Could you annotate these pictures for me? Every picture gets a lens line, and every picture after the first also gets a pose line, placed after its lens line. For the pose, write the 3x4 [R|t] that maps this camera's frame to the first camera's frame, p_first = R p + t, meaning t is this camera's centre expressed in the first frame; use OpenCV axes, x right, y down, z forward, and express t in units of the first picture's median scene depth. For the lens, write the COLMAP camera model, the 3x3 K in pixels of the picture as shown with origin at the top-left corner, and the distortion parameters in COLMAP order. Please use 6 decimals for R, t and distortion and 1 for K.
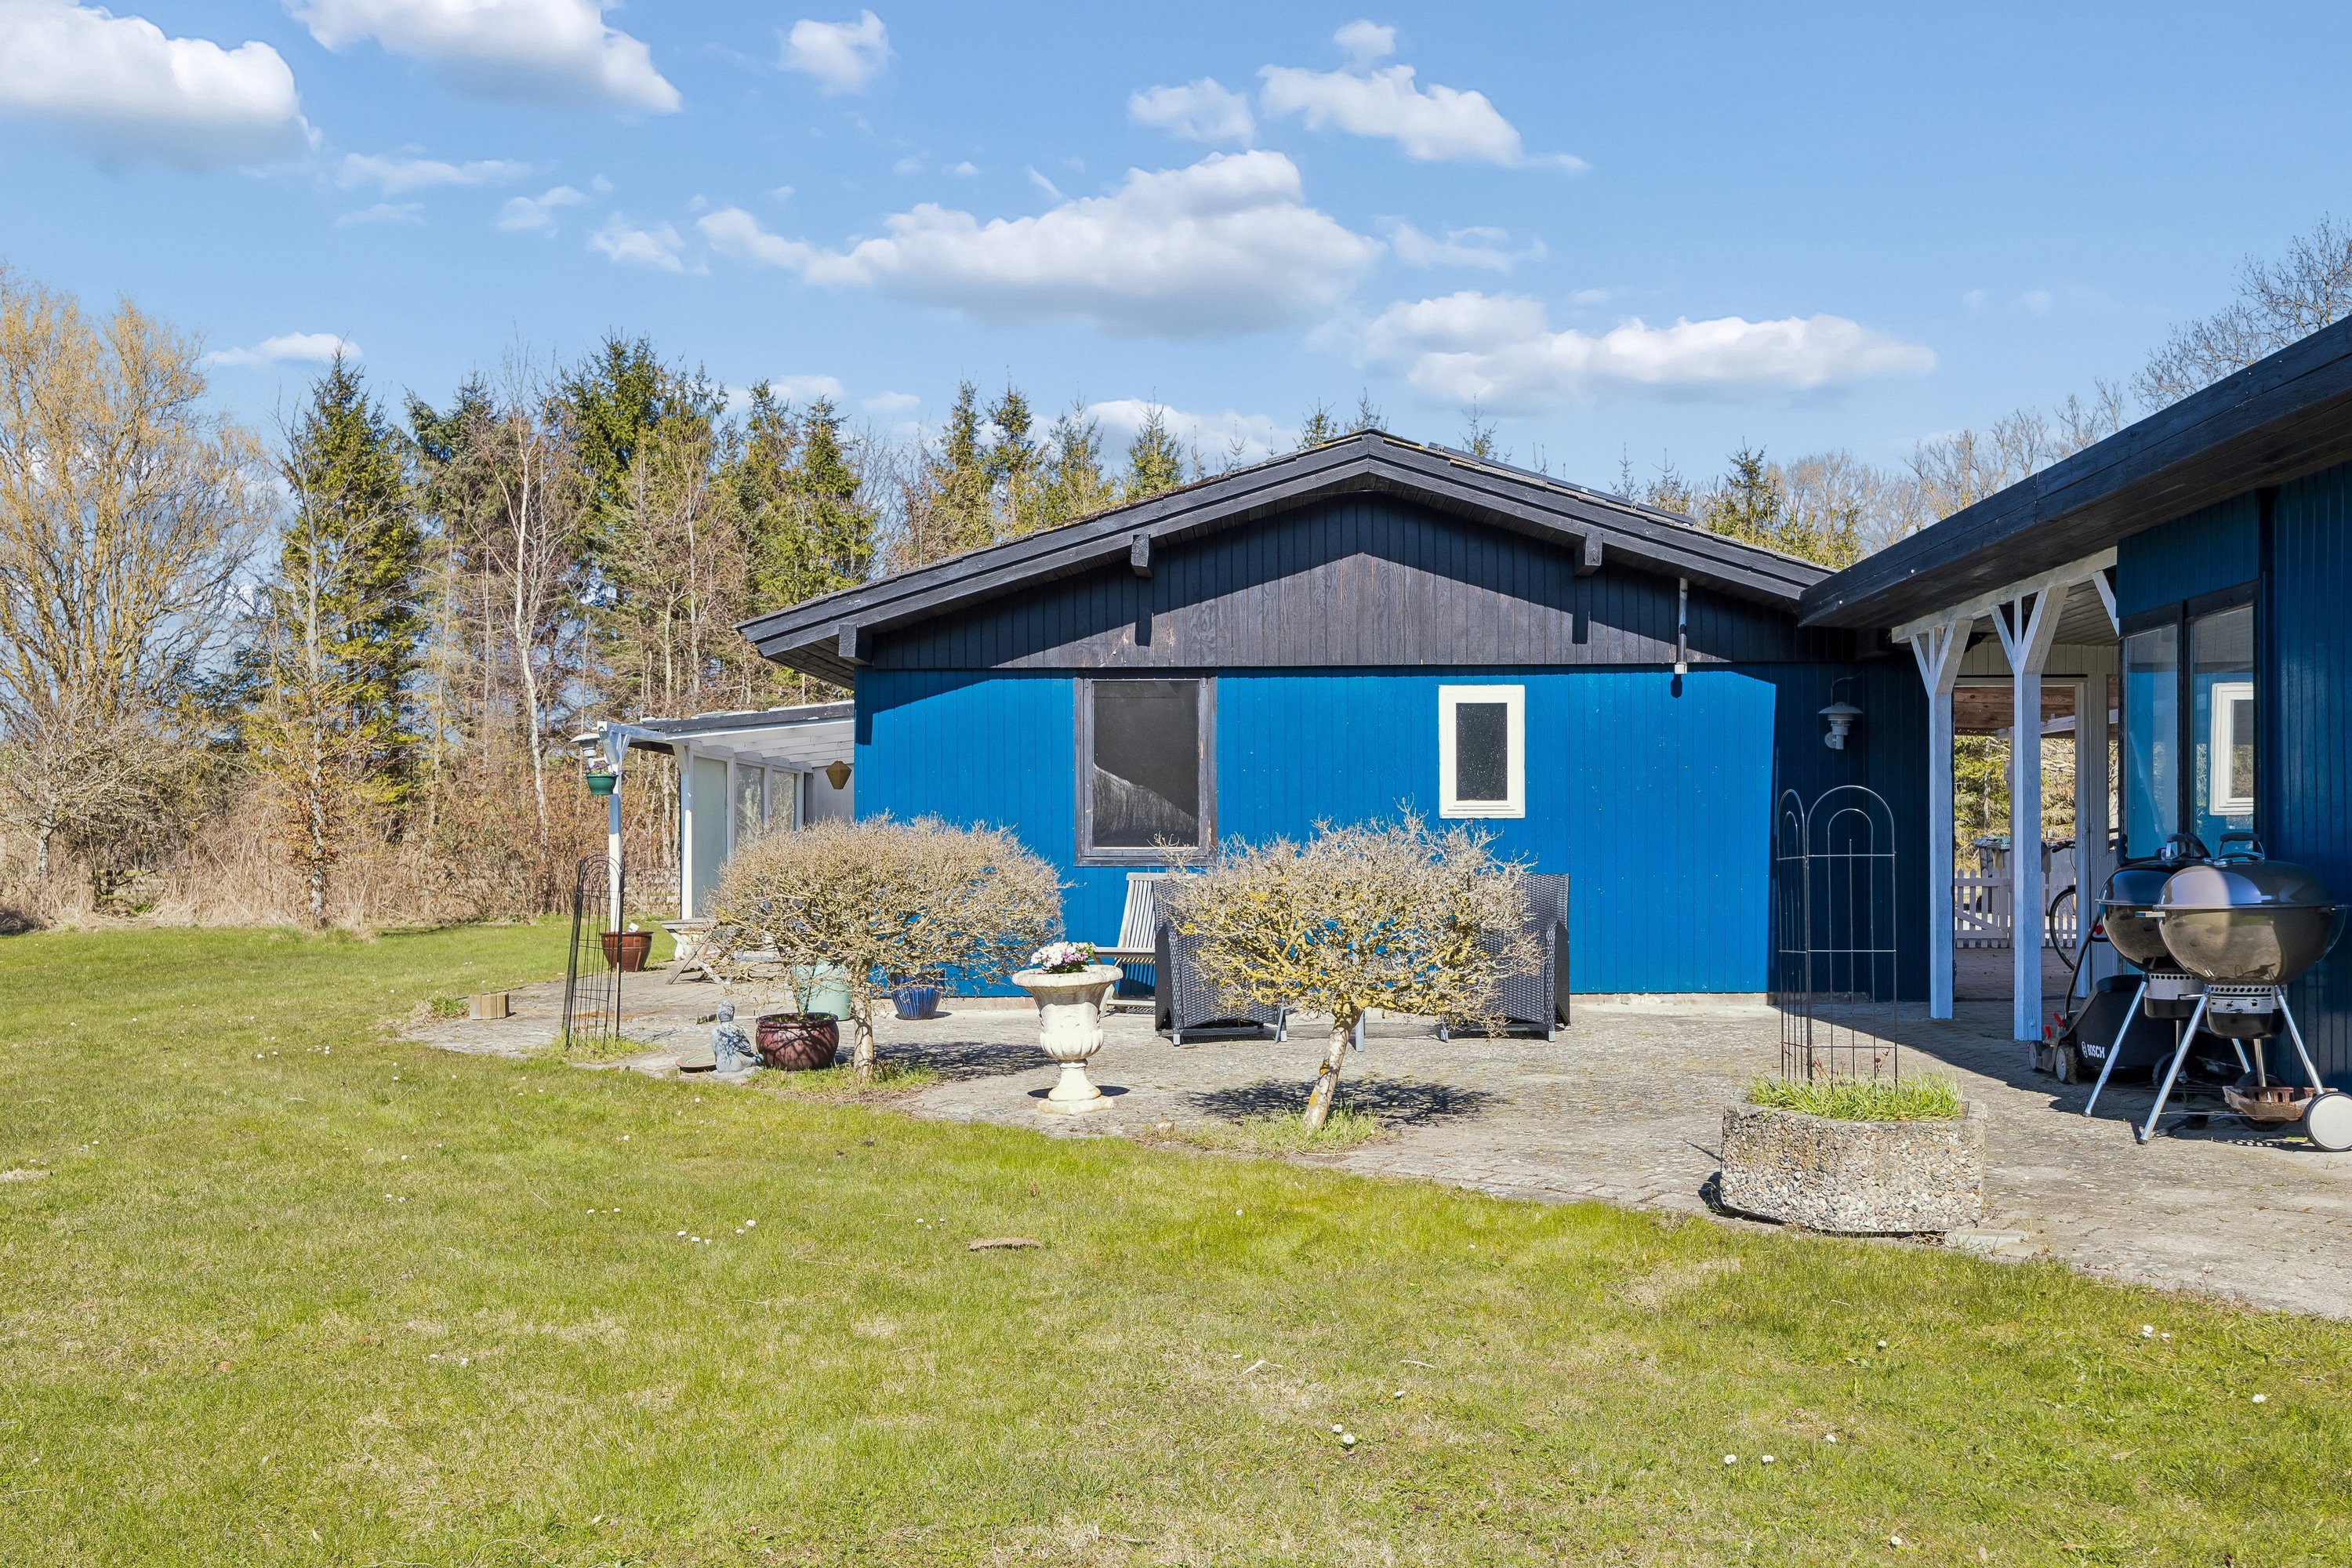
lens RADIAL K [[2117.0, 0, 1251.0], [0, 2117.0, 839.8], [0, 0, 1]] dist [-0.004676, 0.005427]
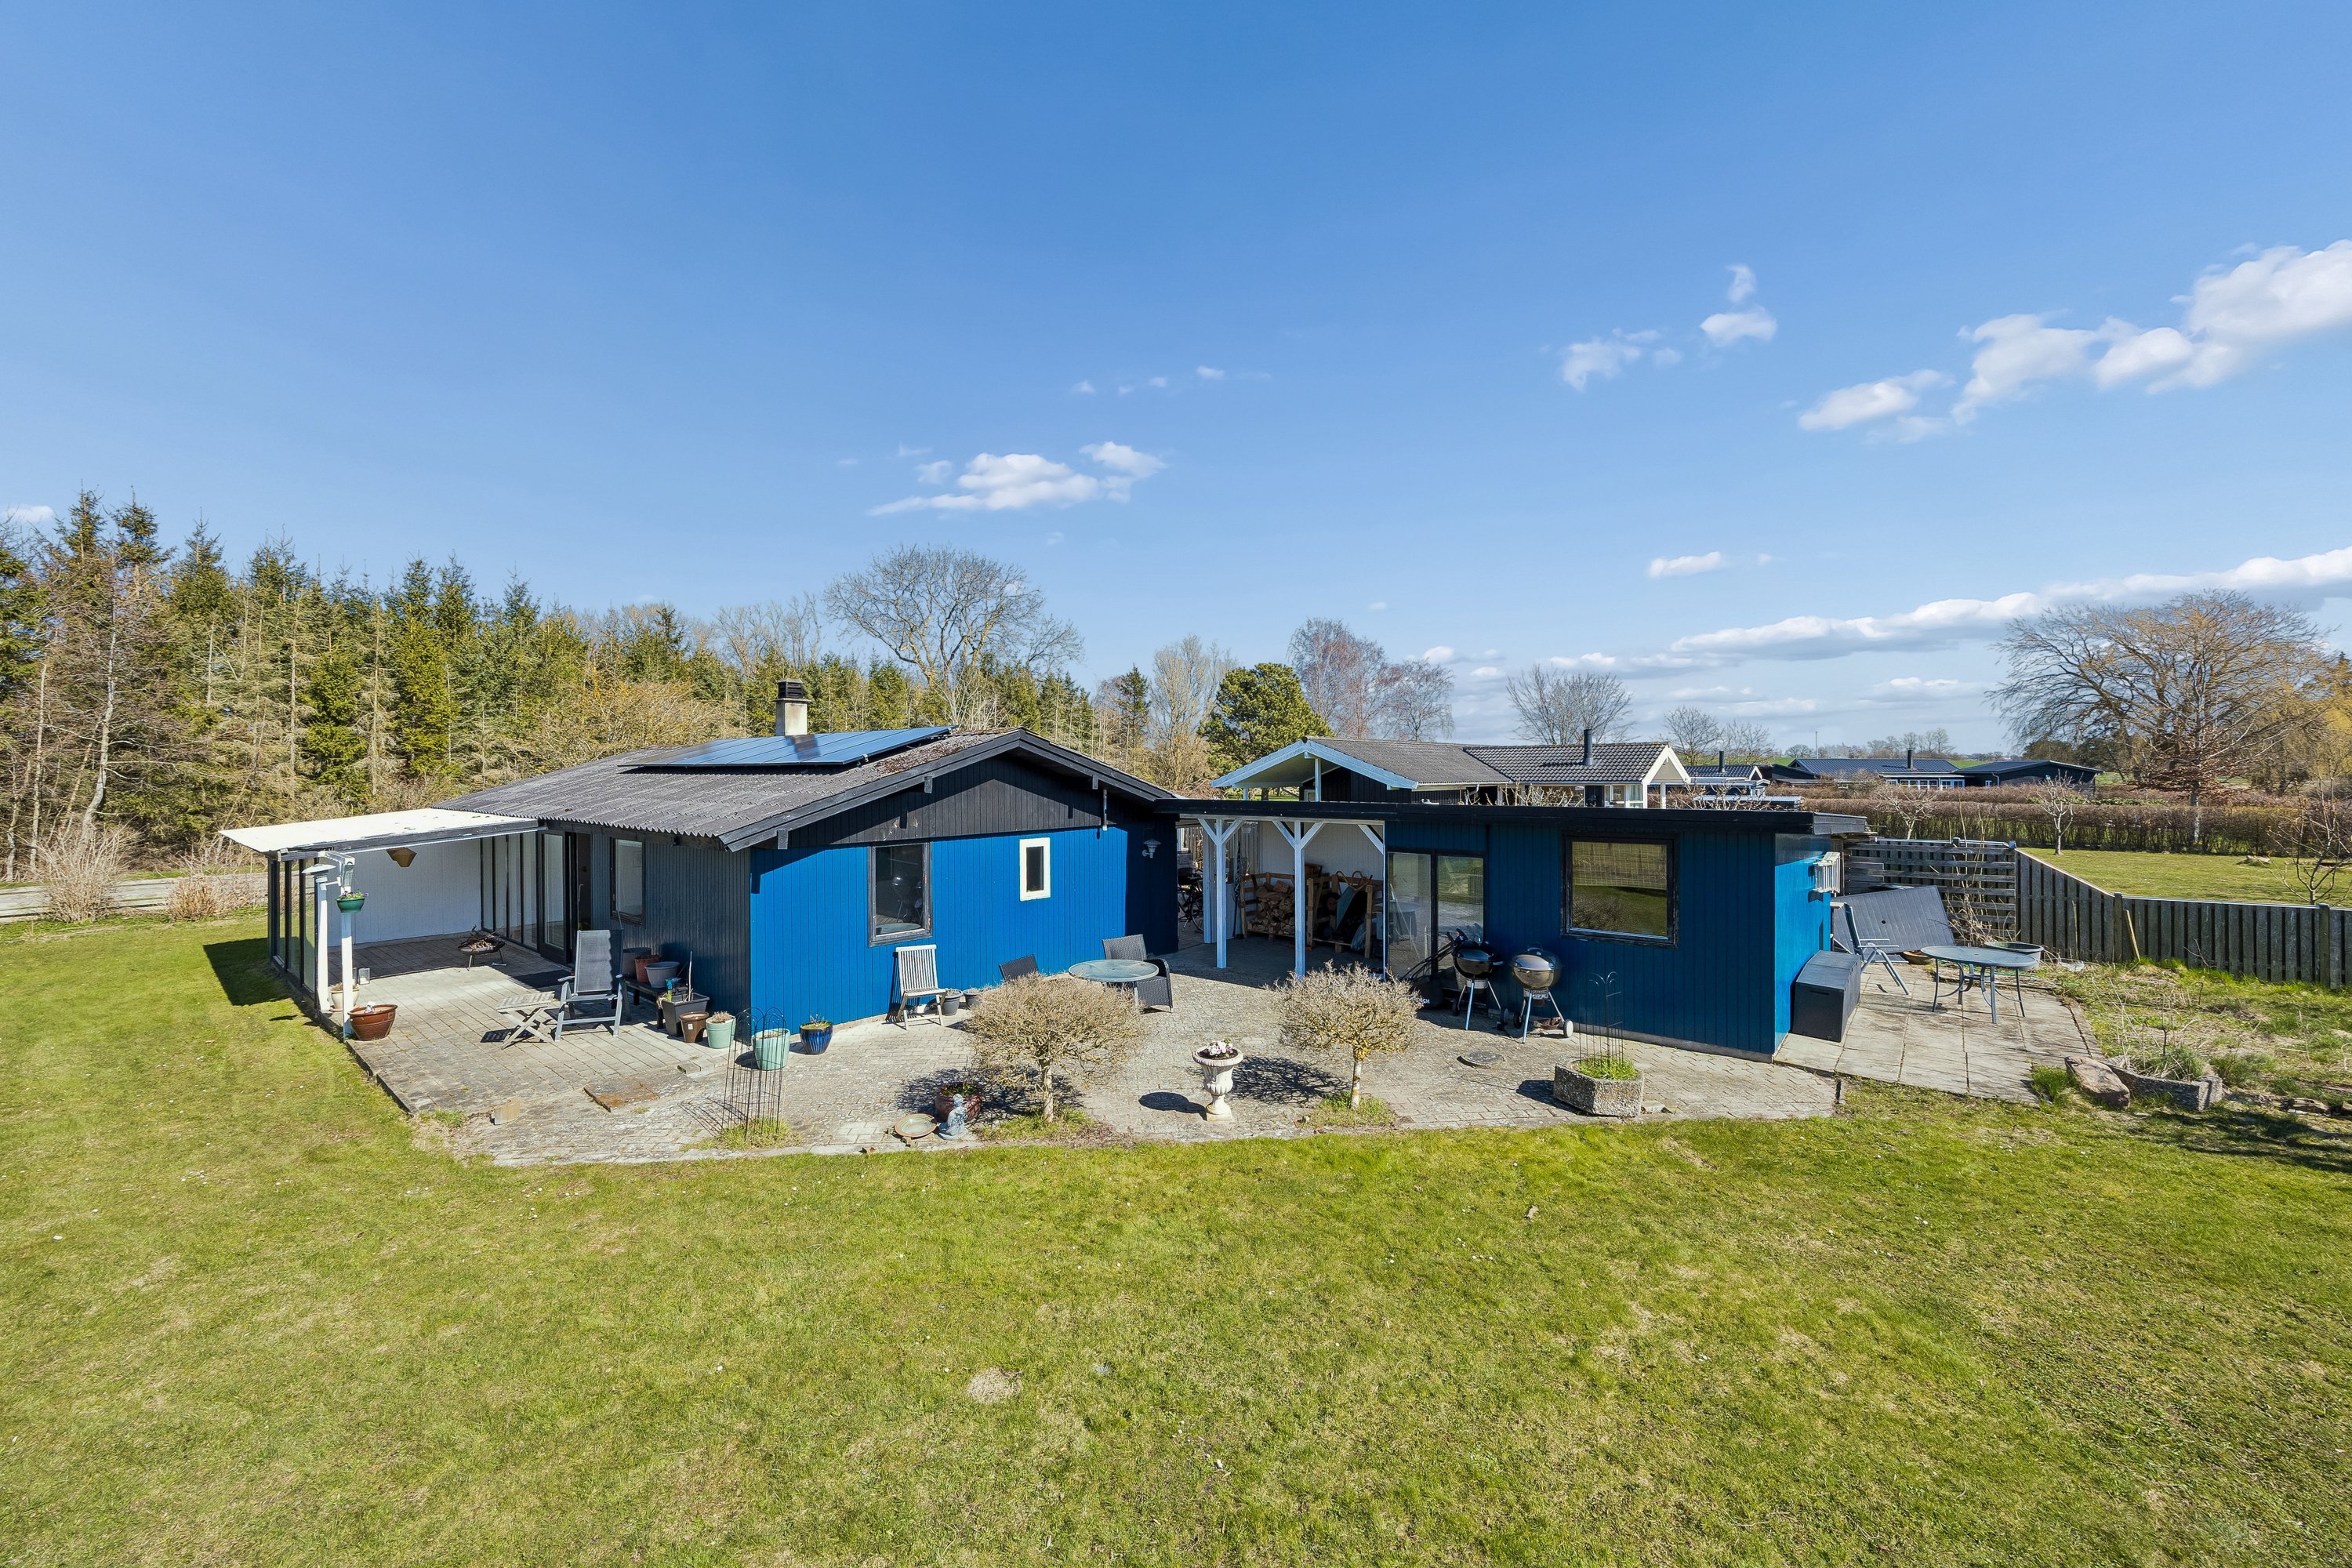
lens RADIAL K [[929.1, 0, 1185.4], [0, 929.1, 782.0], [0, 0, 1]] dist [0.001098, -0.004146]
pose [[0.645297, -0.007105, 0.763898, -0.530274], [-0.002624, 0.999930, 0.011517, -0.144181], [-0.763927, -0.009436, 0.645234, 0.258978]]
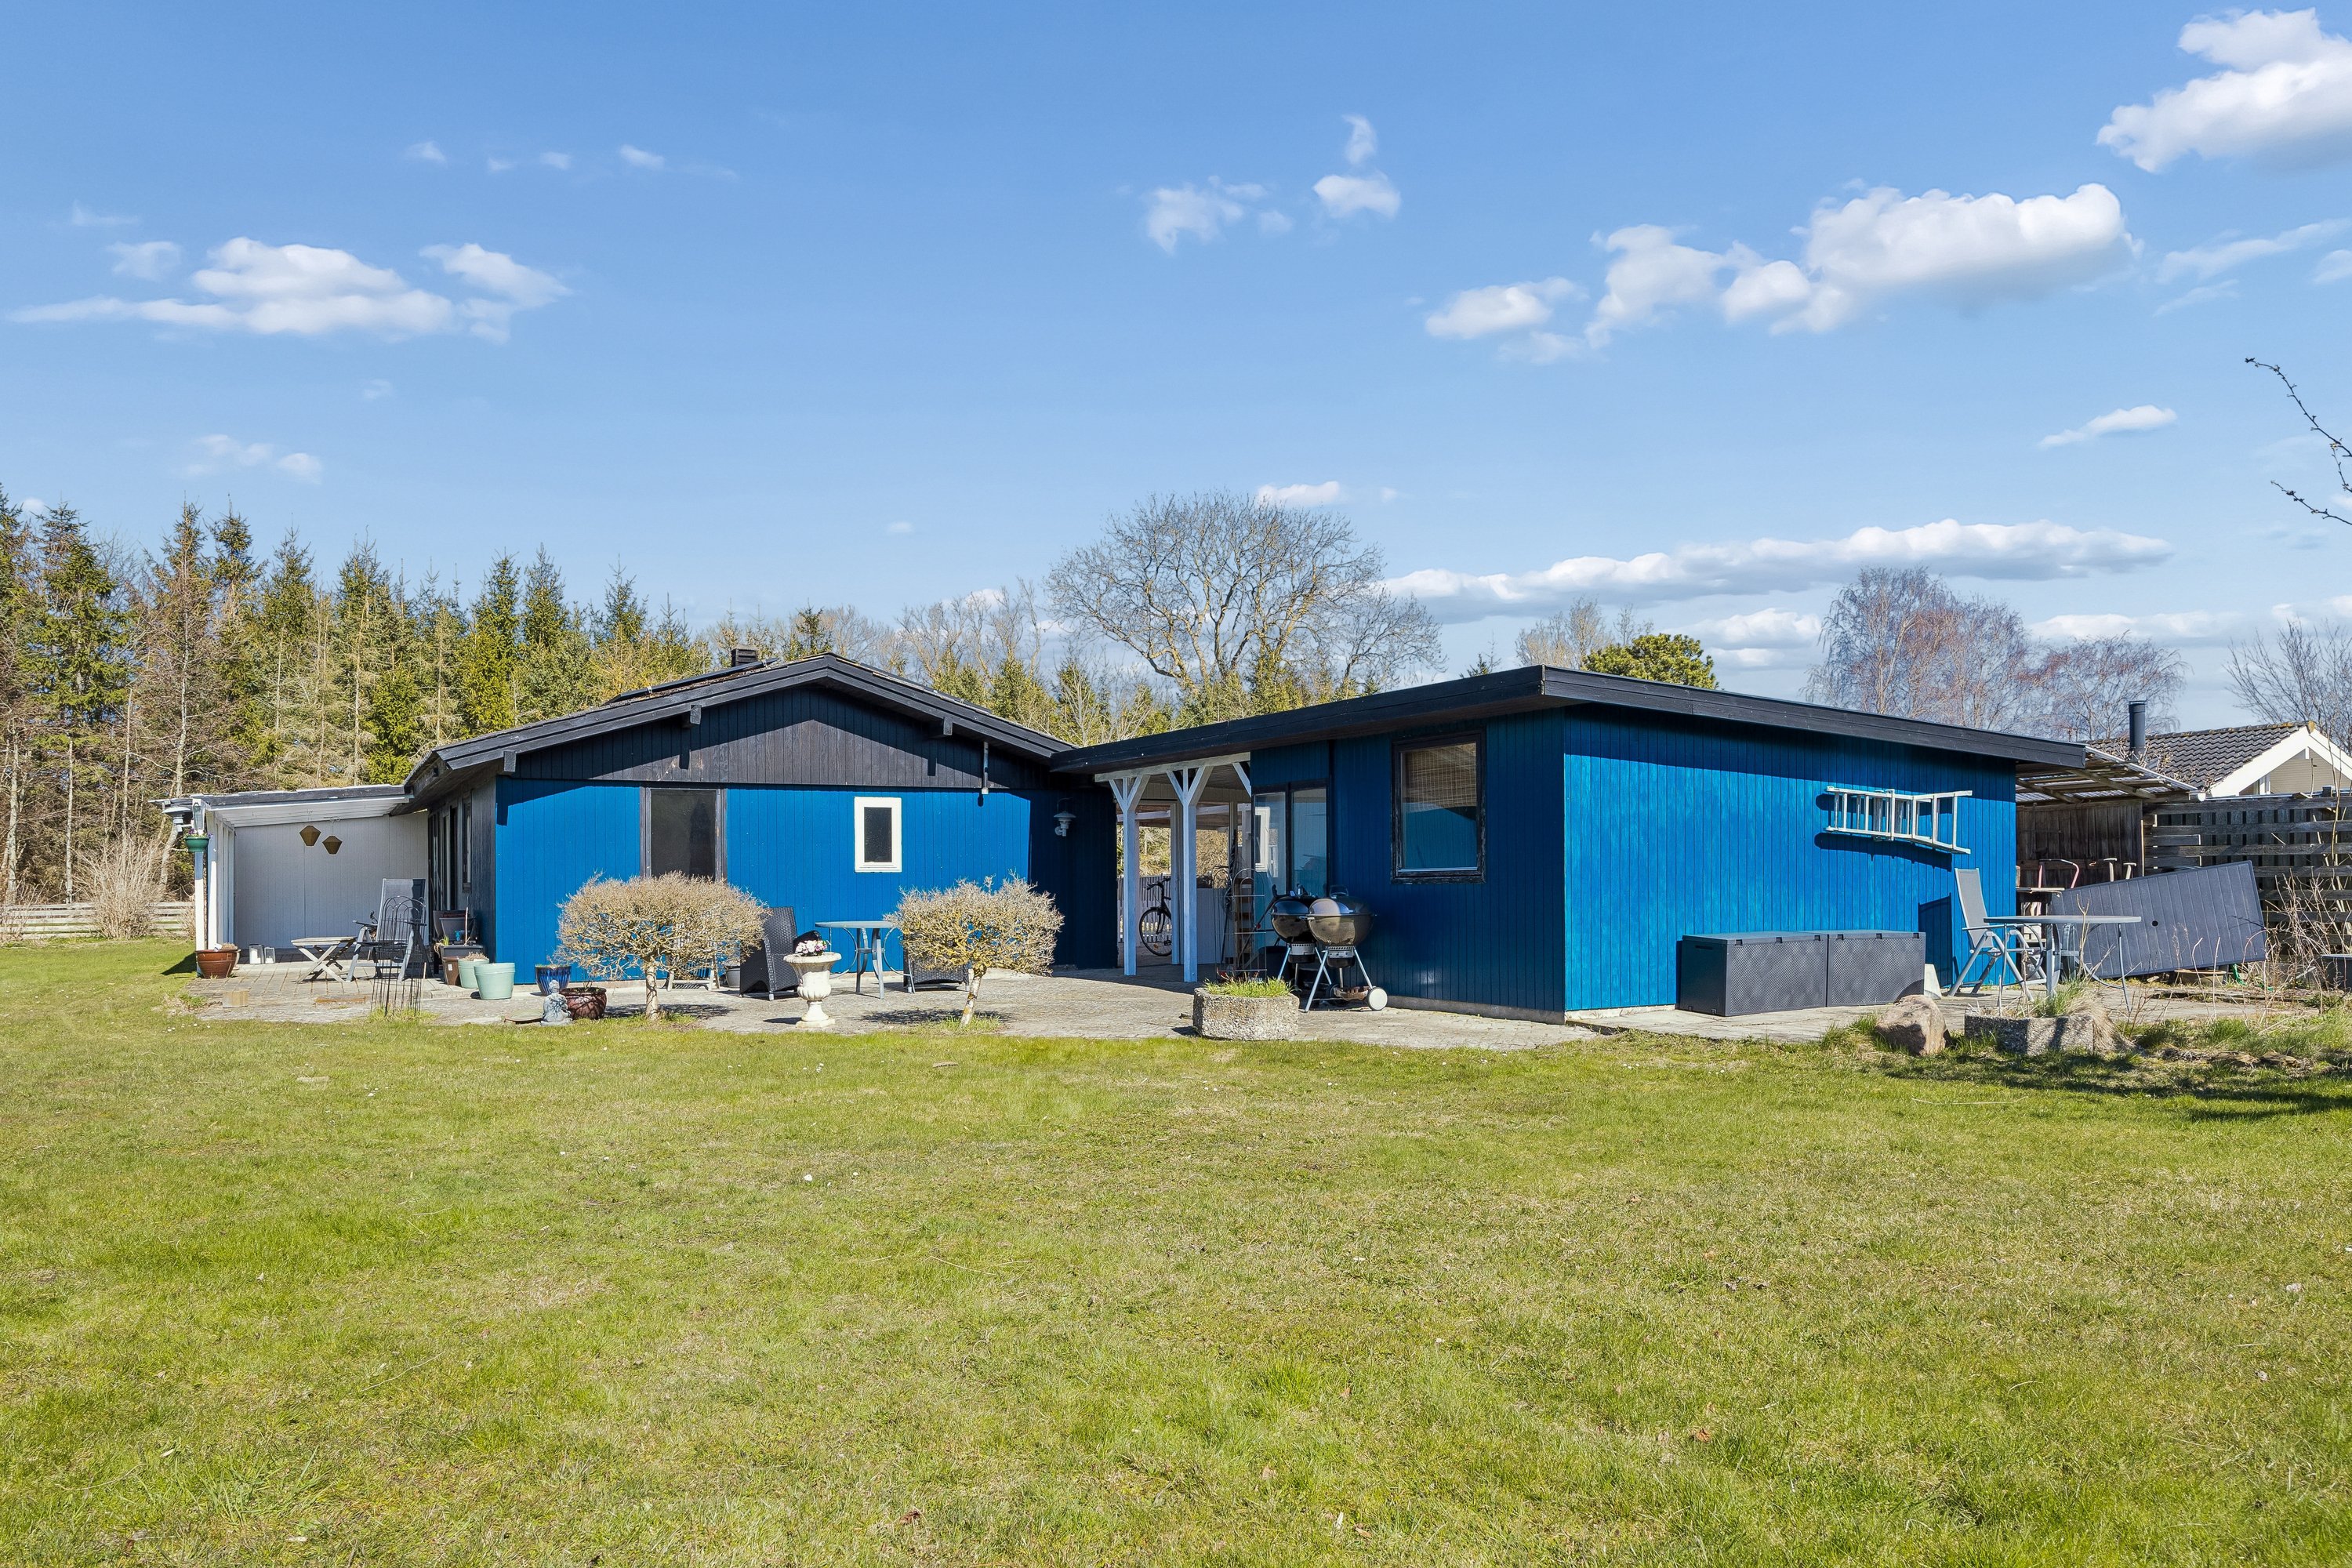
lens RADIAL K [[1566.2, 0, 1175.0], [0, 1566.2, 892.0], [0, 0, 1]] dist [-0.005166, 0.000354]
pose [[0.872712, -0.004564, 0.488214, -0.316486], [-0.000602, 0.999945, 0.010424, -0.007597], [-0.488235, -0.009391, 0.872661, -0.268759]]
